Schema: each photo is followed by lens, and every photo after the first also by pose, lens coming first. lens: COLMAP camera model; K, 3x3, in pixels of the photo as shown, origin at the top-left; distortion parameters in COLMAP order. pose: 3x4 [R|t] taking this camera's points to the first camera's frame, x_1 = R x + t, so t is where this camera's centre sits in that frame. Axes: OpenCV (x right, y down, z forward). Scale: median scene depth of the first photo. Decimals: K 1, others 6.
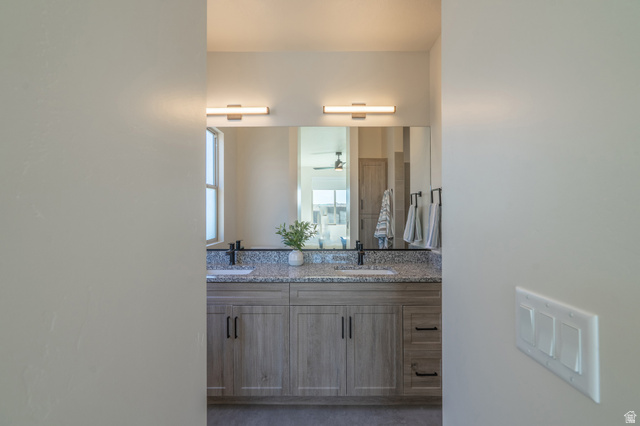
lens RADIAL K [[280.7, 0, 320.0], [0, 280.7, 213.0], [0, 0, 1]] dist [-0.000259, 0.000057]
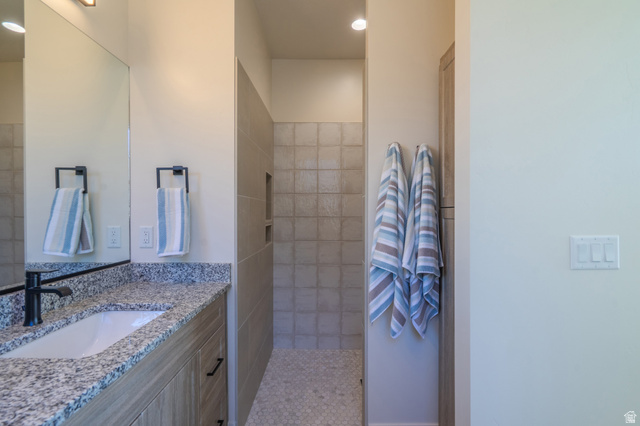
lens RADIAL K [[289.1, 0, 320.0], [0, 289.1, 213.0], [0, 0, 1]] dist [-0.003707, -0.000541]
pose [[0.012555, -0.002203, 0.999919, -0.331341], [0.001185, 0.999997, 0.002188, 0.029047], [-0.999920, 0.001158, 0.012558, 0.727527]]
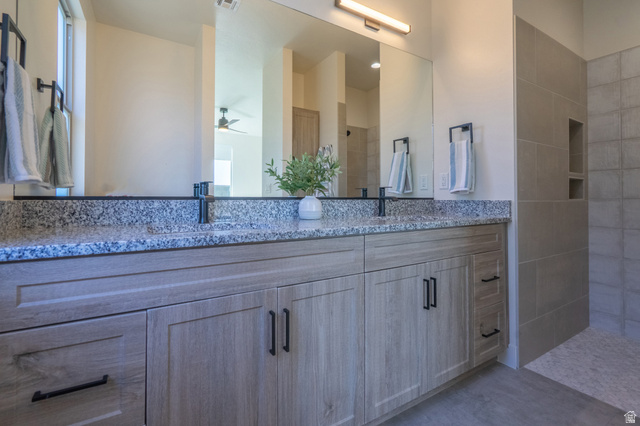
lens RADIAL K [[291.3, 0, 319.3], [0, 291.3, 193.7], [0, 0, 1]] dist [-0.002024, 0.000030]
pose [[0.854824, 0.010329, 0.518816, -0.516516], [-0.003019, 0.999884, -0.014932, 0.168970], [-0.518910, 0.011198, 0.854756, 0.513418]]
